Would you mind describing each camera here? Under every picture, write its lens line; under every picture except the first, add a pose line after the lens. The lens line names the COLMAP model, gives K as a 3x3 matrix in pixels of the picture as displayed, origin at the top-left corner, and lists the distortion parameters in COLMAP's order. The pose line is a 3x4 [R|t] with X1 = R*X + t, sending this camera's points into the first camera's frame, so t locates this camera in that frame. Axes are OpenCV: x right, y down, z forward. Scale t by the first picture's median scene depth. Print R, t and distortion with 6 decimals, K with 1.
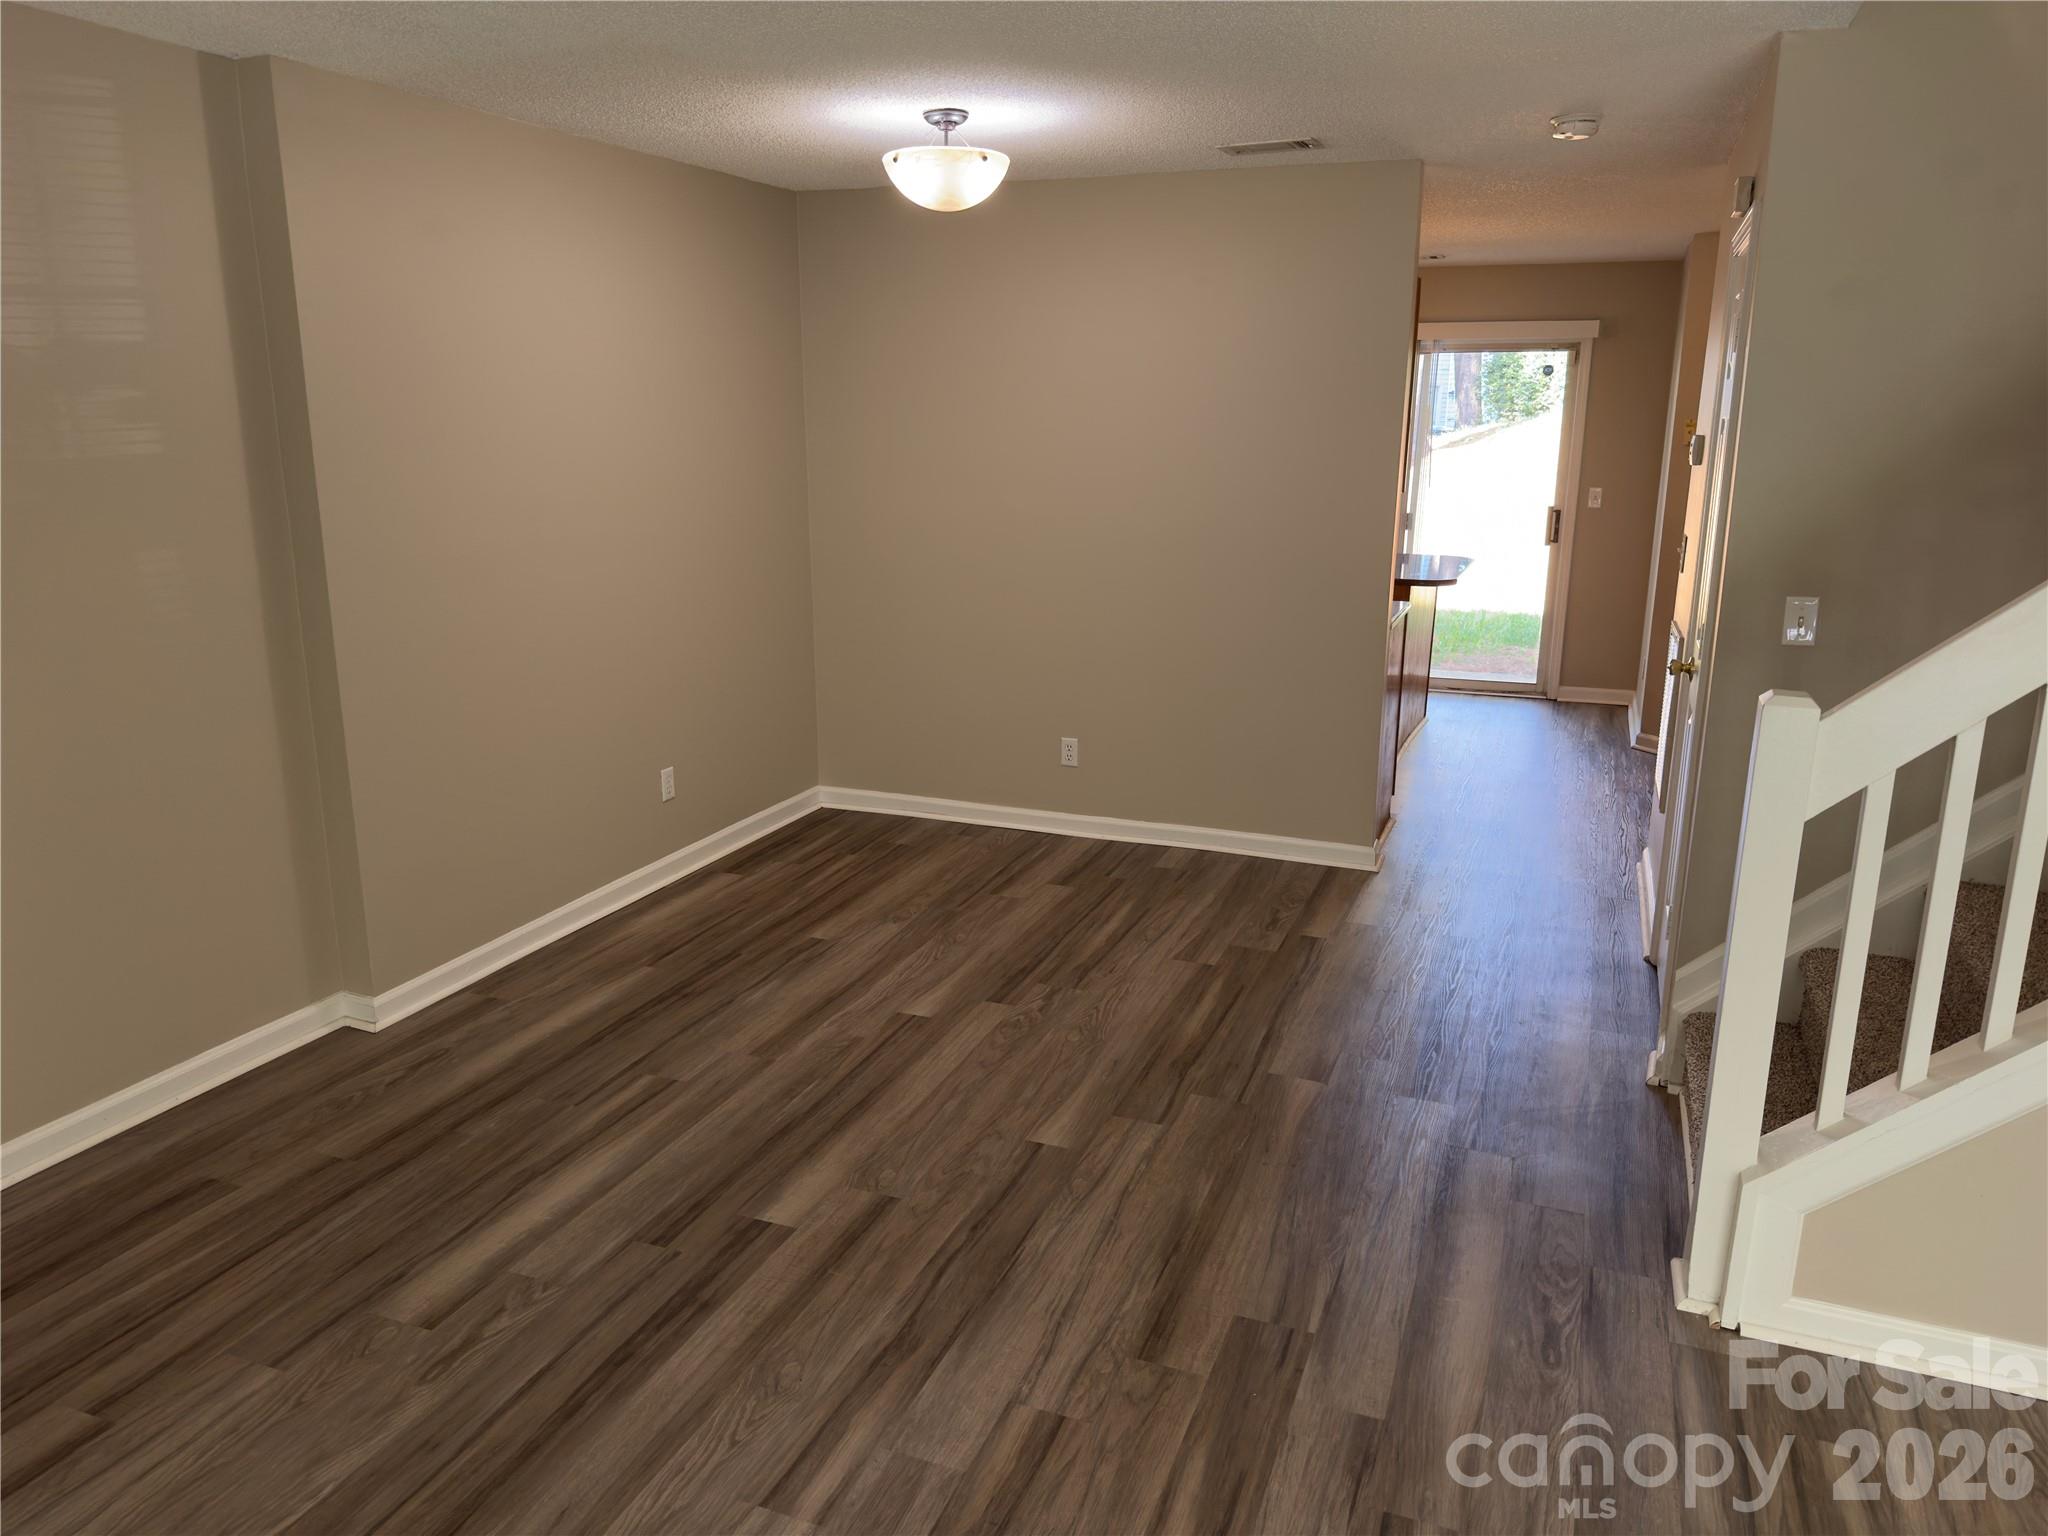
lens RADIAL K [[1432.7, 0, 1026.6], [0, 1432.7, 762.6], [0, 0, 1]] dist [0.059899, -0.076275]
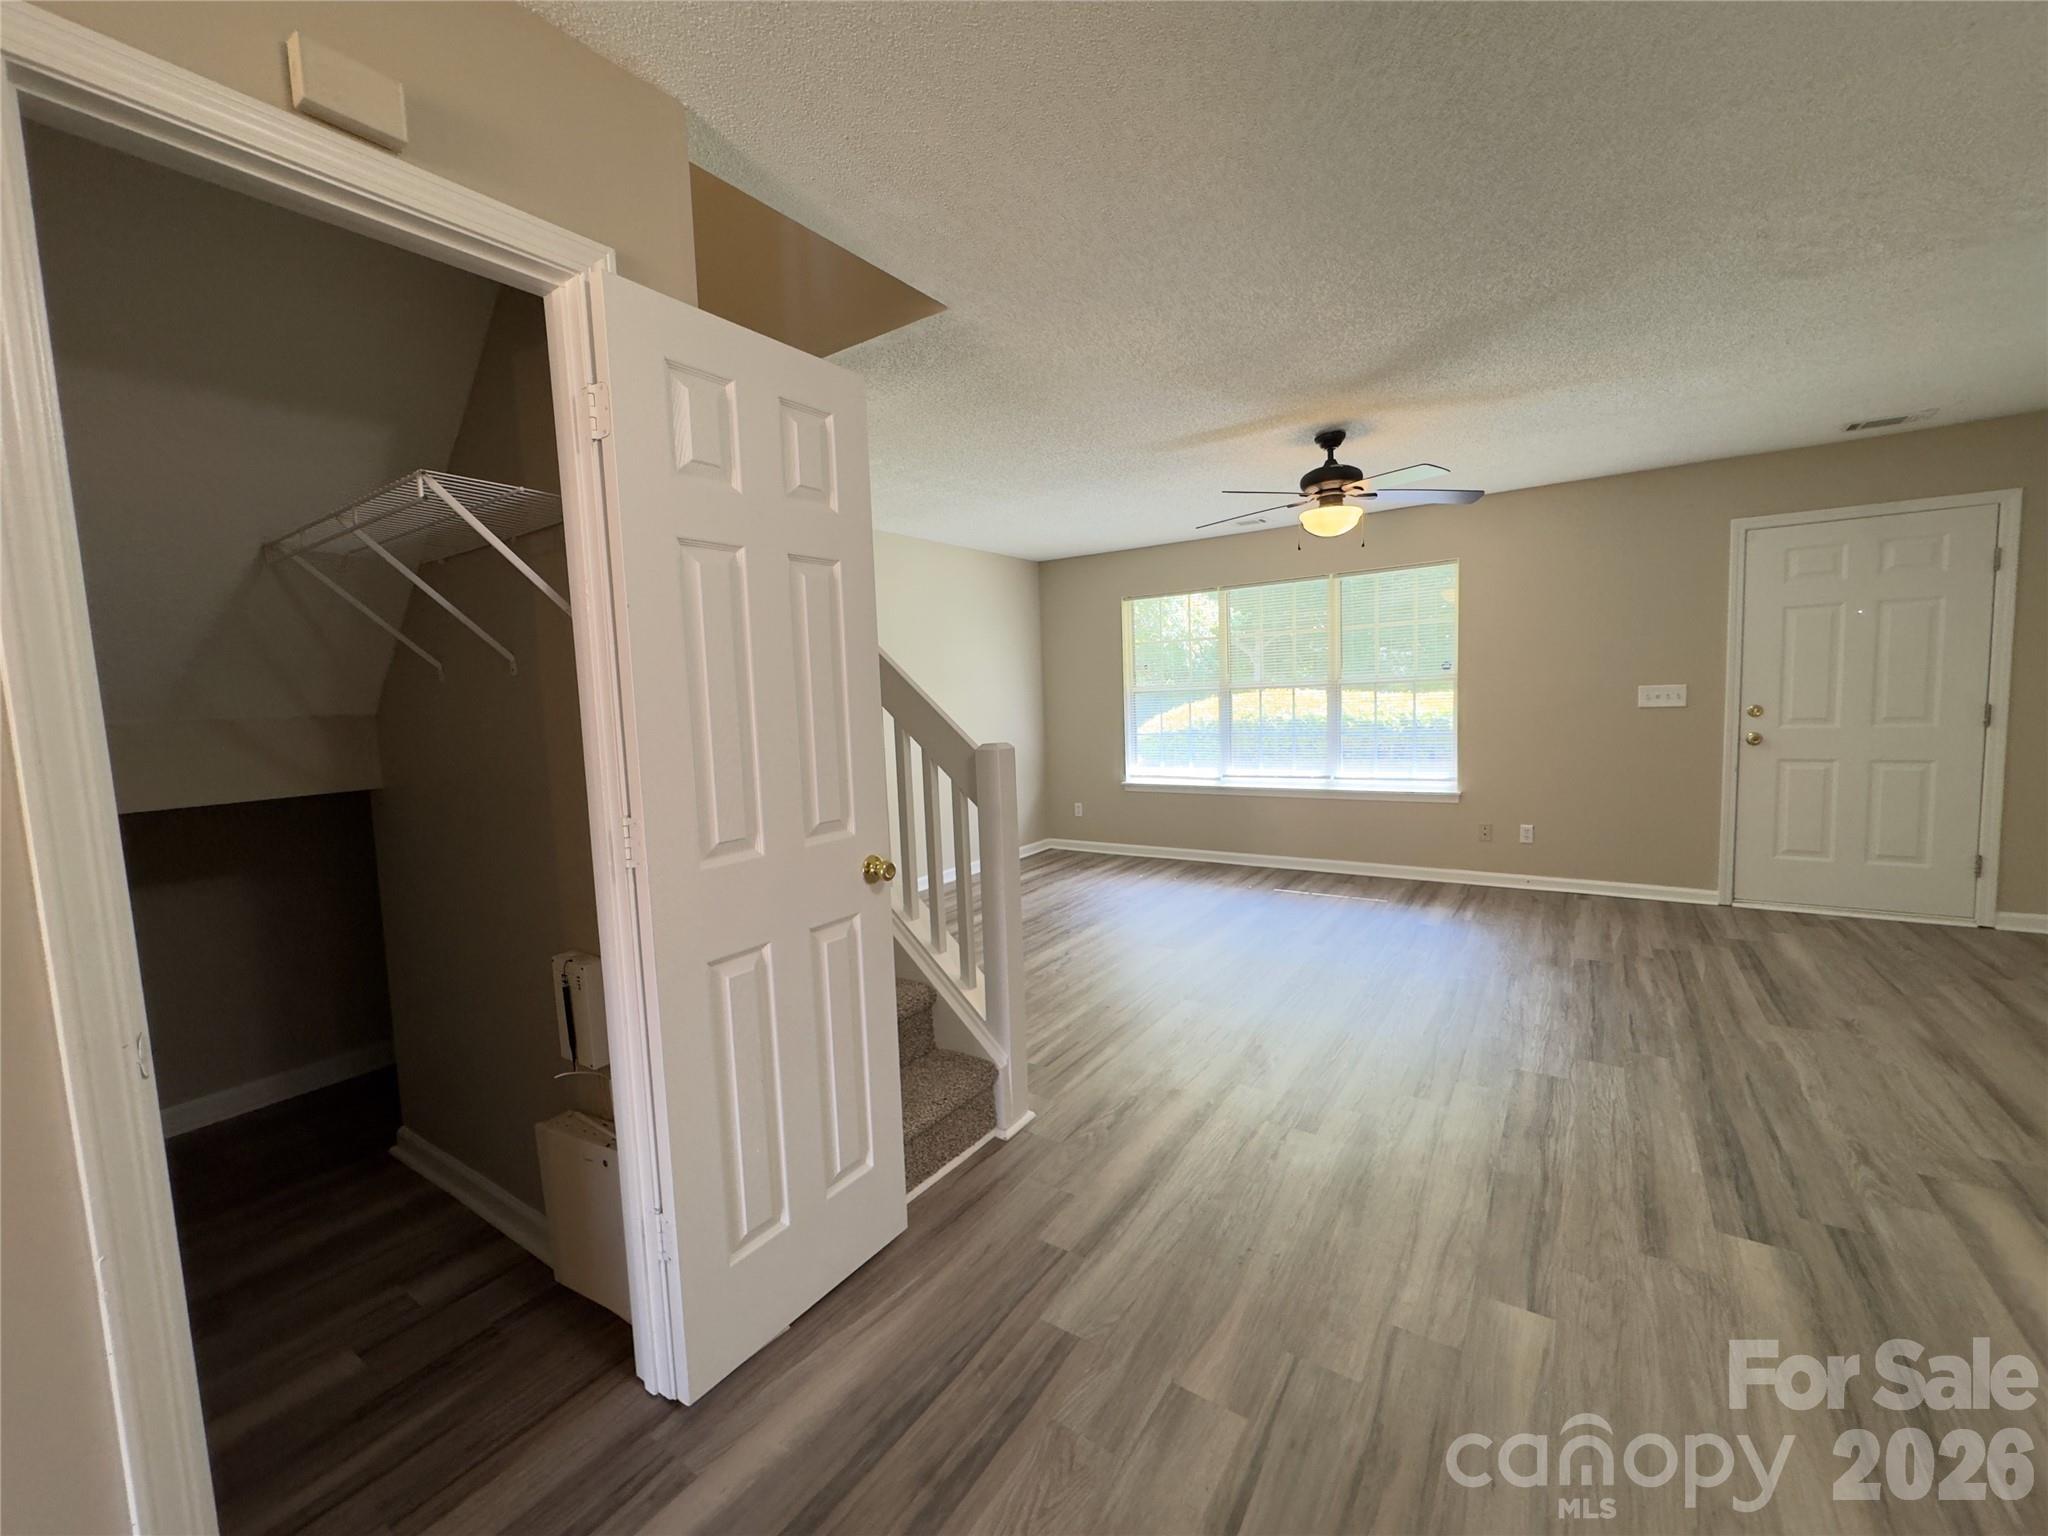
lens RADIAL K [[817.5, 0, 1027.4], [0, 817.5, 763.6], [0, 0, 1]] dist [-0.003550, 0.000372]
pose [[-0.974179, 0.014234, 0.225327, 0.196548], [0.087592, 0.943670, 0.319085, -0.247964], [-0.208092, 0.330583, -0.920550, 1.410402]]
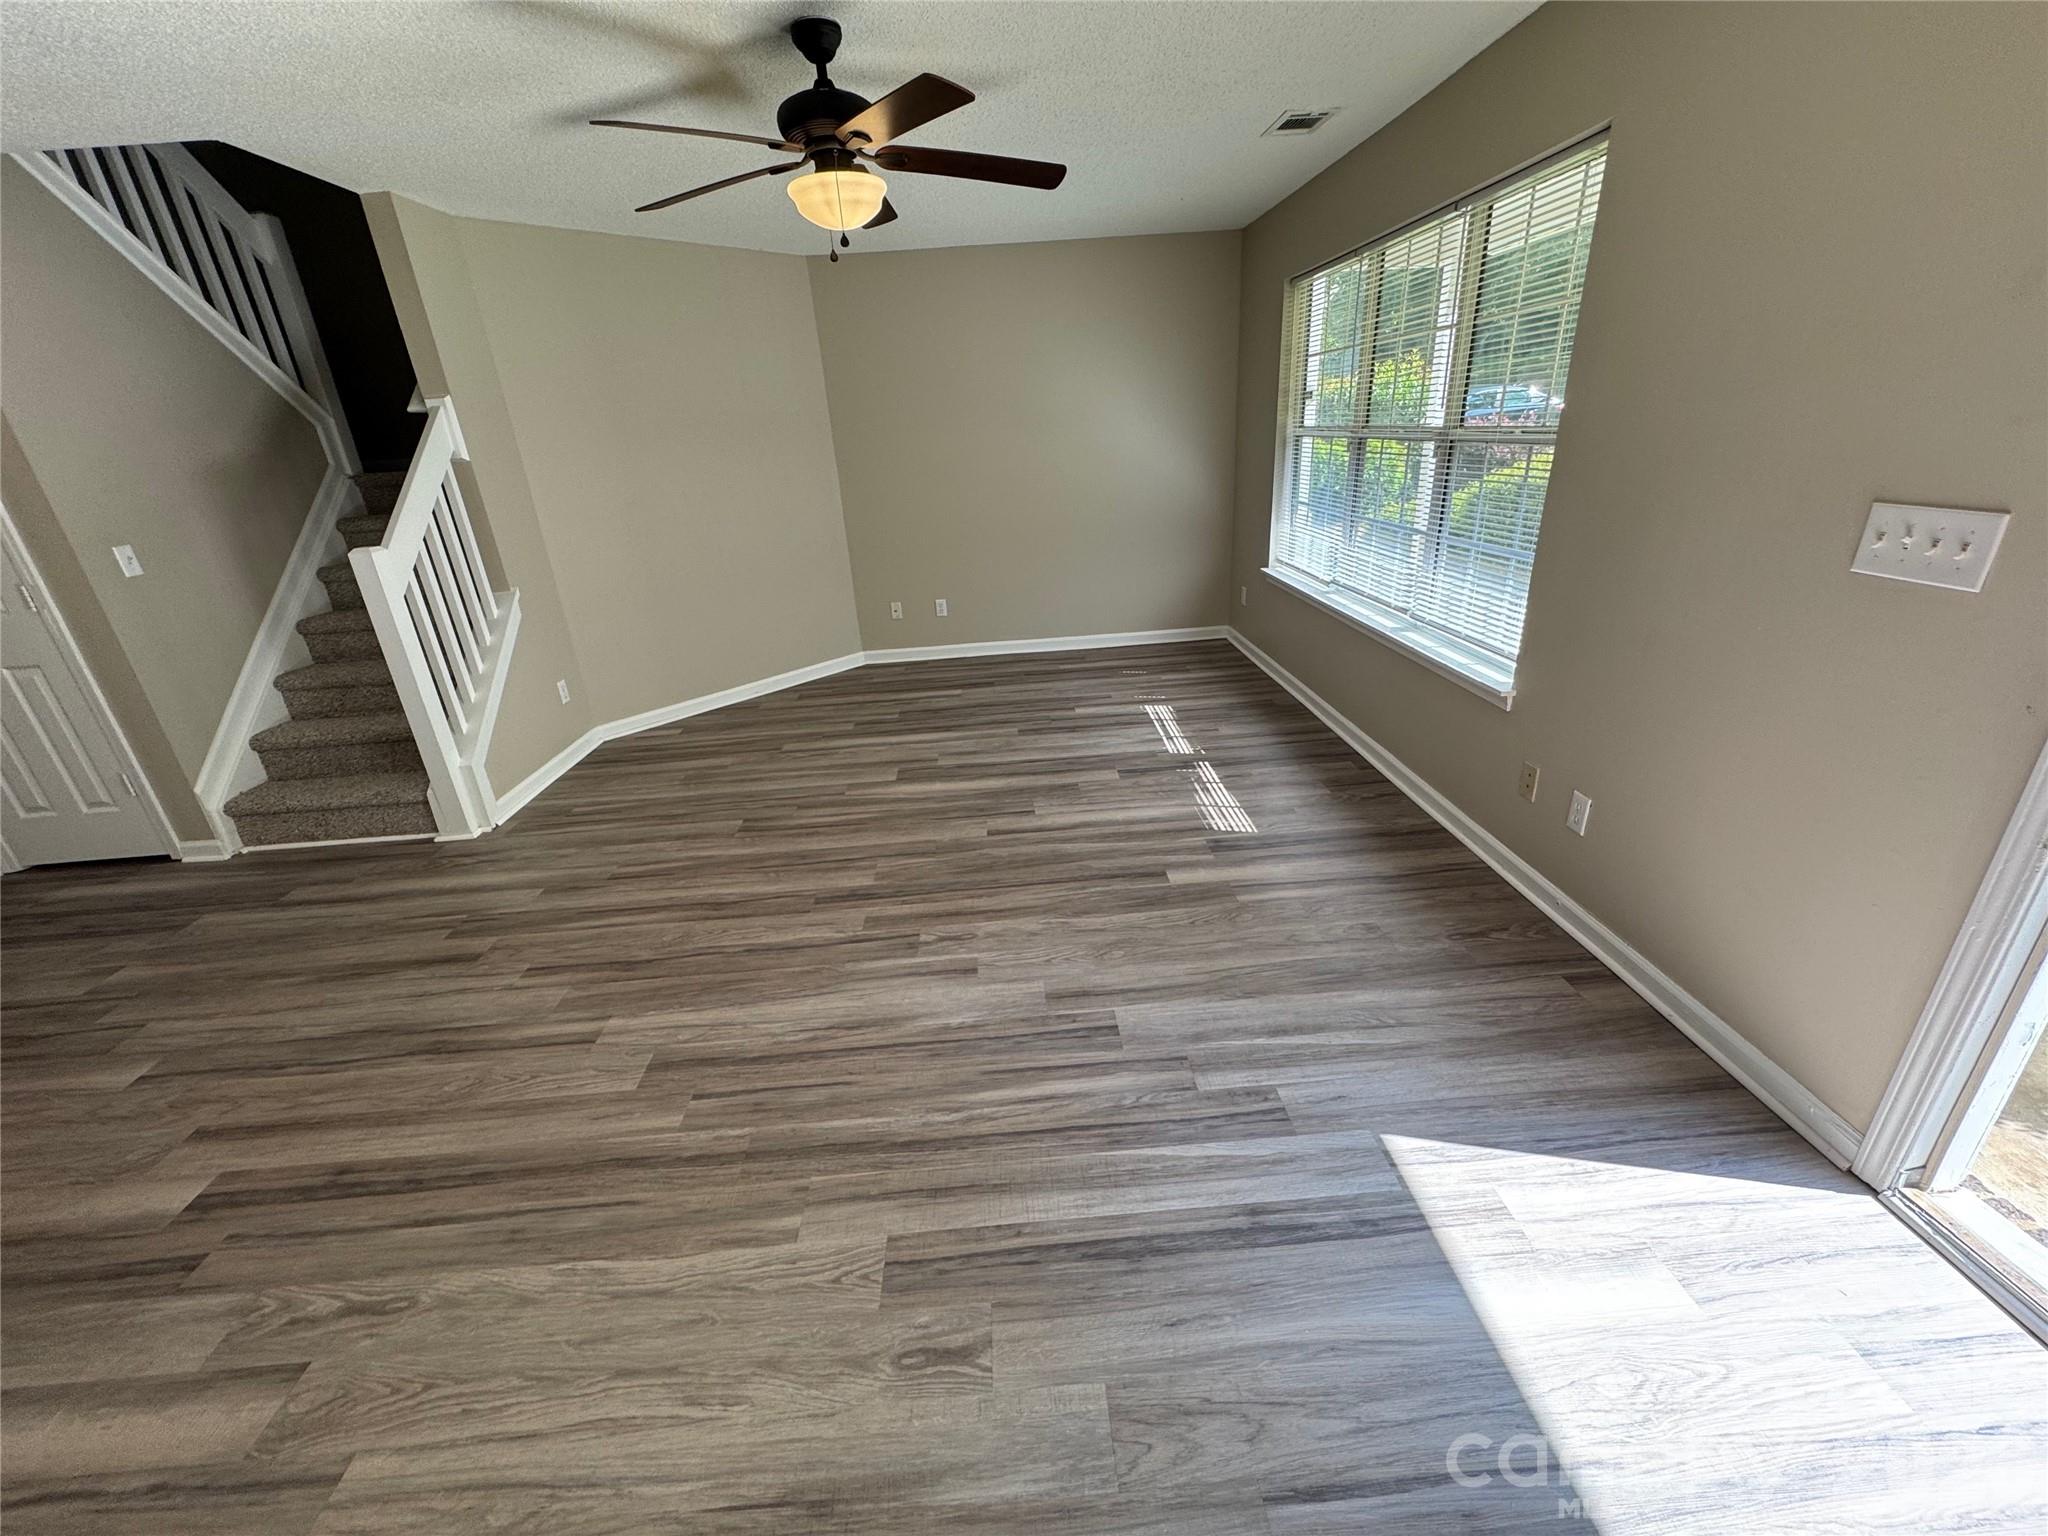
lens RADIAL K [[817.5, 0, 1026.6], [0, 817.5, 765.6], [0, 0, 1]] dist [-0.003550, 0.000372]
pose [[-0.411849, -0.333742, 0.847937, -0.742313], [0.276866, 0.840700, 0.465370, -0.049795], [-0.868174, 0.426427, -0.253840, 0.439264]]
